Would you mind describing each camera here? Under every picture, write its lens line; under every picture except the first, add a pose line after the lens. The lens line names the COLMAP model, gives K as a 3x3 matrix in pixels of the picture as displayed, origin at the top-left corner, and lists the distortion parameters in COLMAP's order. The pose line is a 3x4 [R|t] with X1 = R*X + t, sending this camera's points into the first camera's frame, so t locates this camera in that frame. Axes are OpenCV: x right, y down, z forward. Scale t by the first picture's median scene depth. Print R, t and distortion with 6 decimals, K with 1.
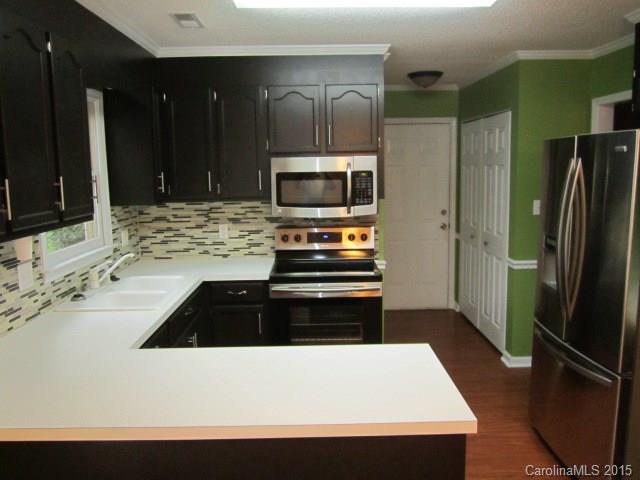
lens RADIAL K [[526.1, 0, 319.7], [0, 526.1, 241.9], [0, 0, 1]] dist [-0.043885, 0.007472]
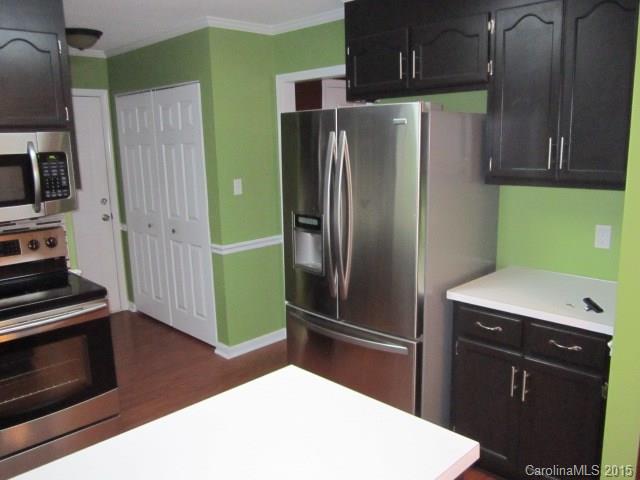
lens RADIAL K [[526.1, 0, 321.4], [0, 526.1, 238.1], [0, 0, 1]] dist [-0.043885, 0.007472]
pose [[0.717454, -0.130264, 0.684318, -0.151360], [0.113502, 0.991093, 0.069663, -0.024742], [-0.687297, 0.027691, 0.725848, 0.218184]]
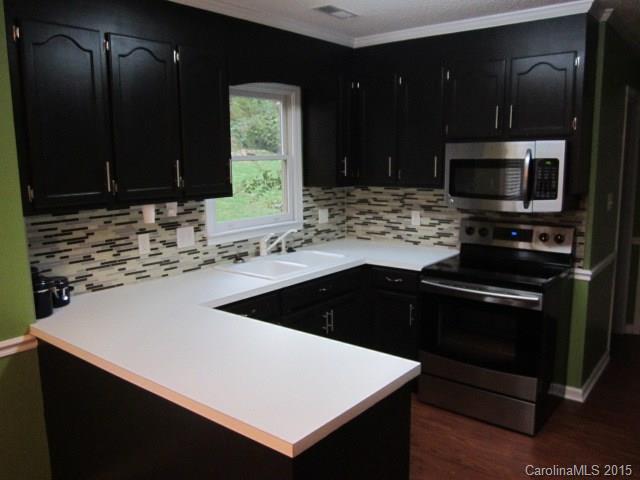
lens RADIAL K [[526.1, 0, 319.8], [0, 526.1, 240.2], [0, 0, 1]] dist [-0.043885, 0.007472]
pose [[0.772352, 0.108346, -0.625886, 0.324403], [-0.091605, 0.994044, 0.059035, -0.021725], [0.628554, 0.011738, 0.777677, 0.128924]]
